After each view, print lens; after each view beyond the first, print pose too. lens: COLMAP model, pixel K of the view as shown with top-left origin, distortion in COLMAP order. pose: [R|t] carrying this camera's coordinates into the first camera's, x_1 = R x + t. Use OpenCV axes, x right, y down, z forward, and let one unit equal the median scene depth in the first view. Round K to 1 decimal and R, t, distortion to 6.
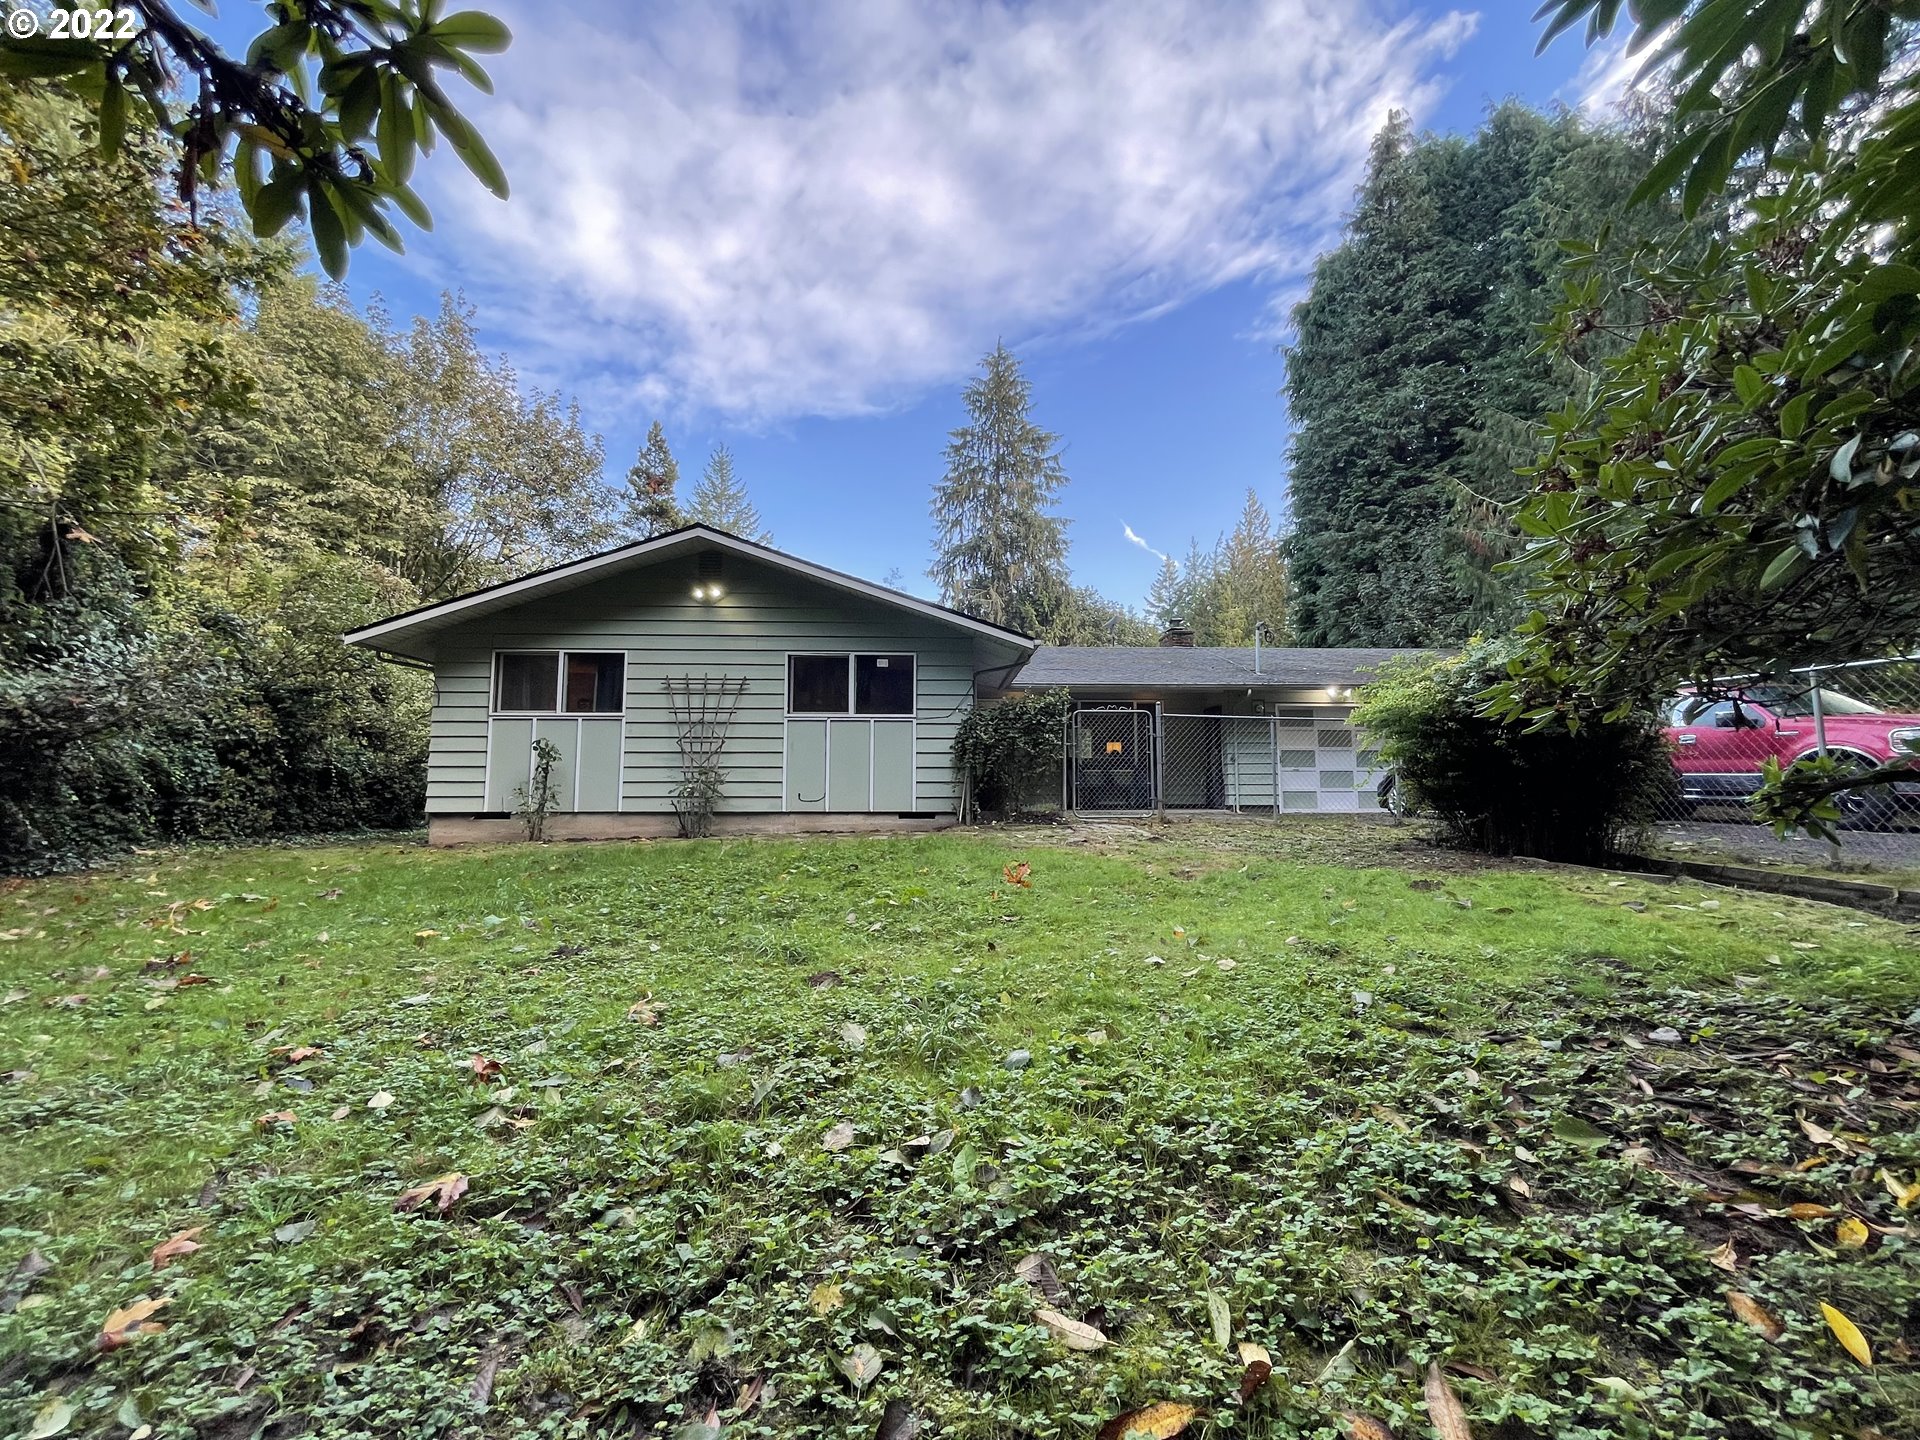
lens RADIAL K [[775.5, 0, 960.0], [0, 775.5, 720.0], [0, 0, 1]] dist [-0.003576, -0.000131]
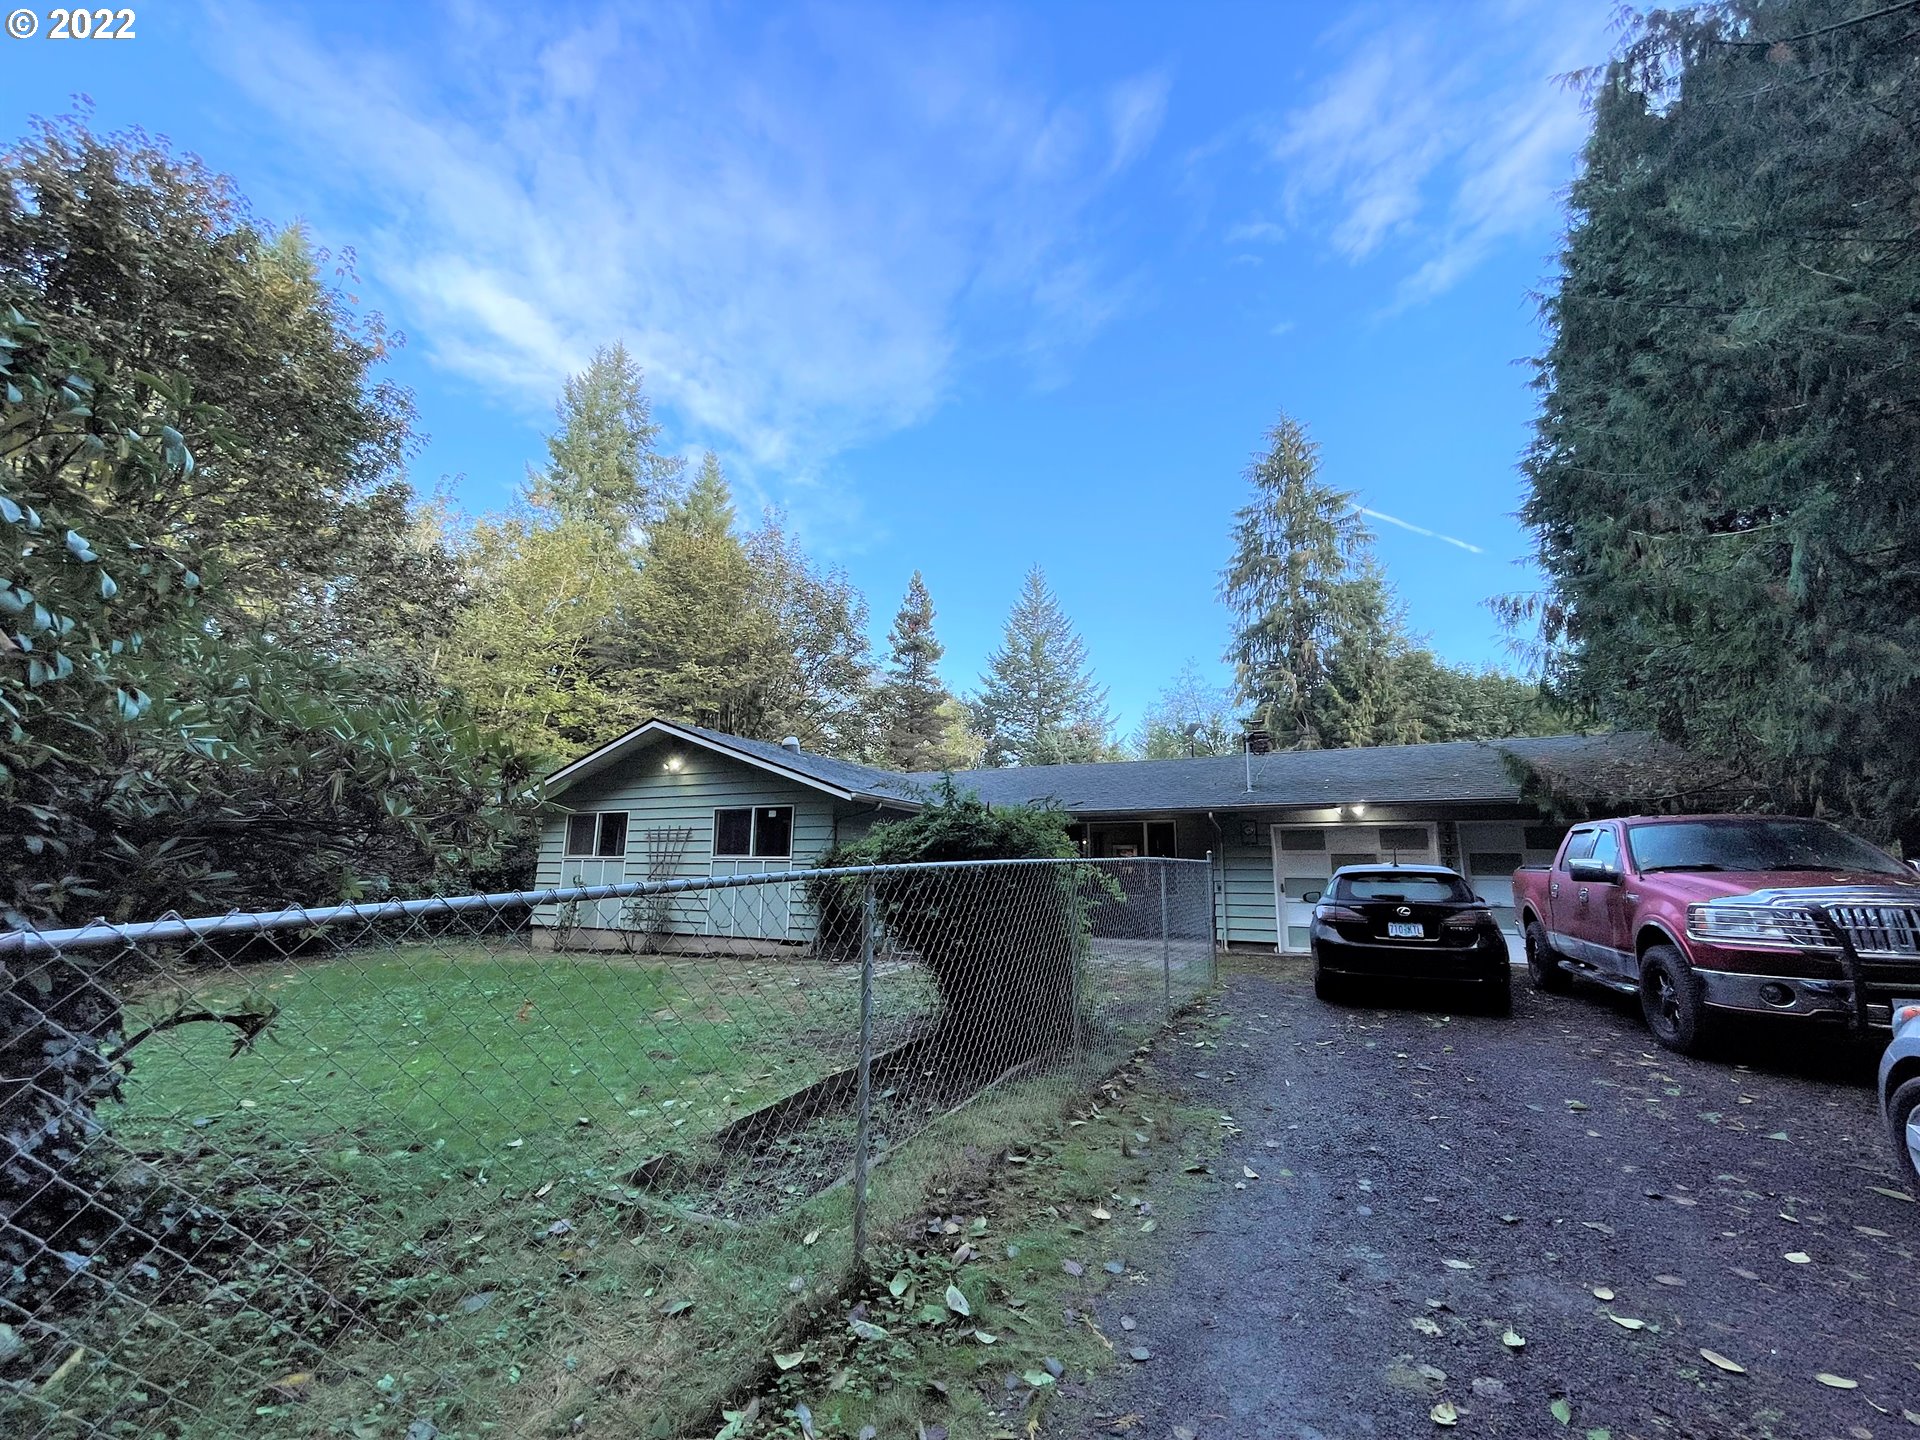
lens RADIAL K [[775.5, 0, 960.0], [0, 775.5, 720.0], [0, 0, 1]] dist [-0.003576, -0.000131]
pose [[0.870368, -0.086594, -0.484728, 0.767618], [0.033151, 0.992487, -0.117776, -0.066878], [0.491285, 0.086439, 0.866699, 0.073242]]
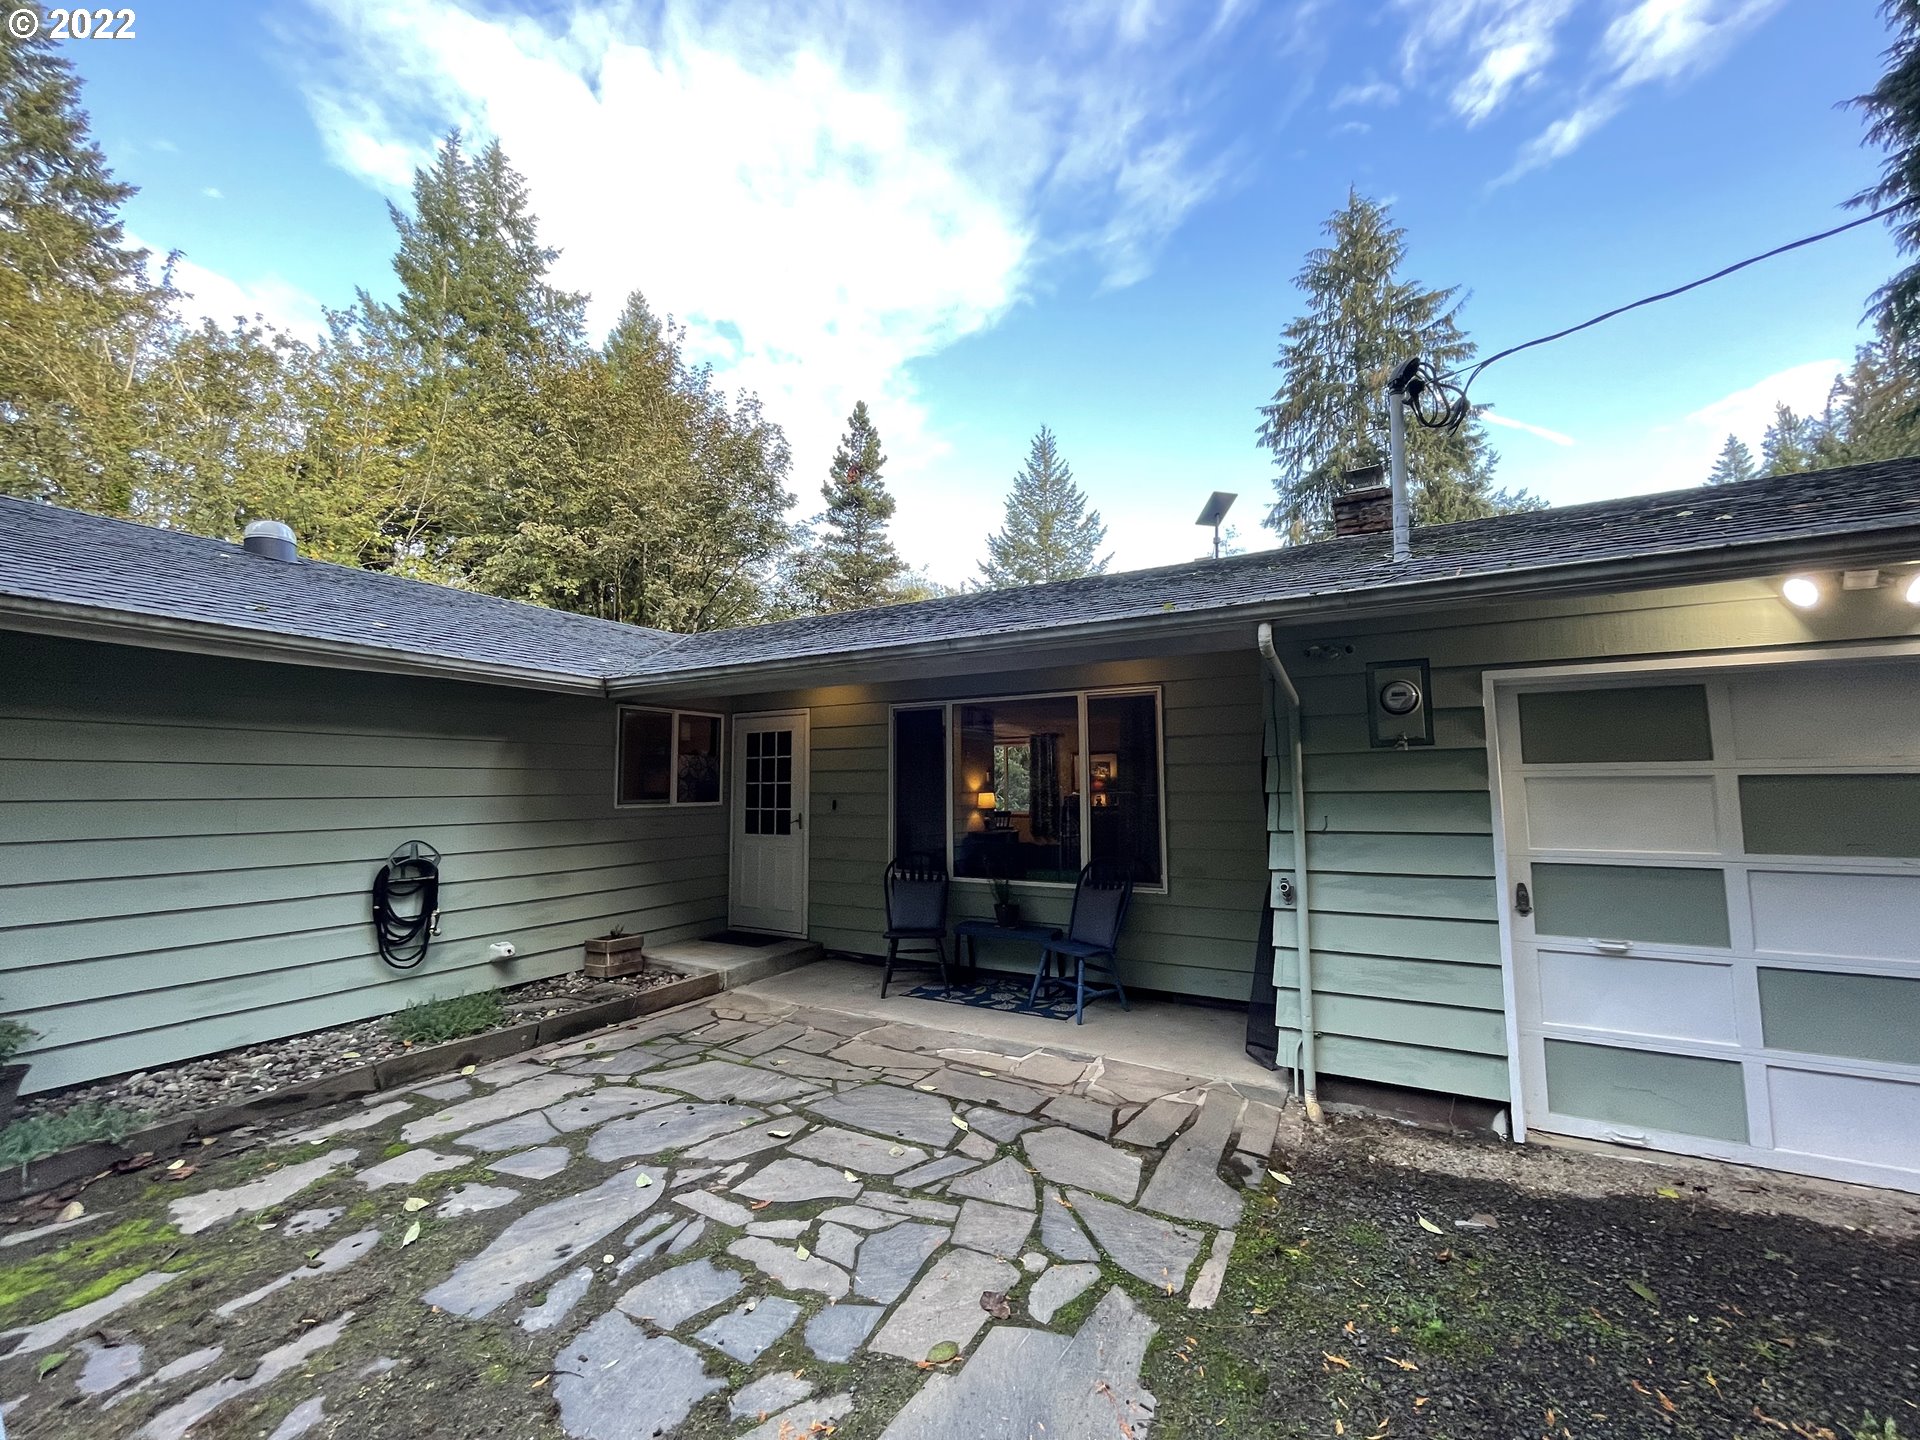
lens RADIAL K [[775.5, 0, 960.0], [0, 775.5, 720.0], [0, 0, 1]] dist [-0.003576, -0.000131]
pose [[0.846892, -0.051492, -0.529266, 0.564075], [0.055214, 0.998436, -0.008789, -0.017119], [0.528890, -0.021780, 0.848411, 1.016951]]
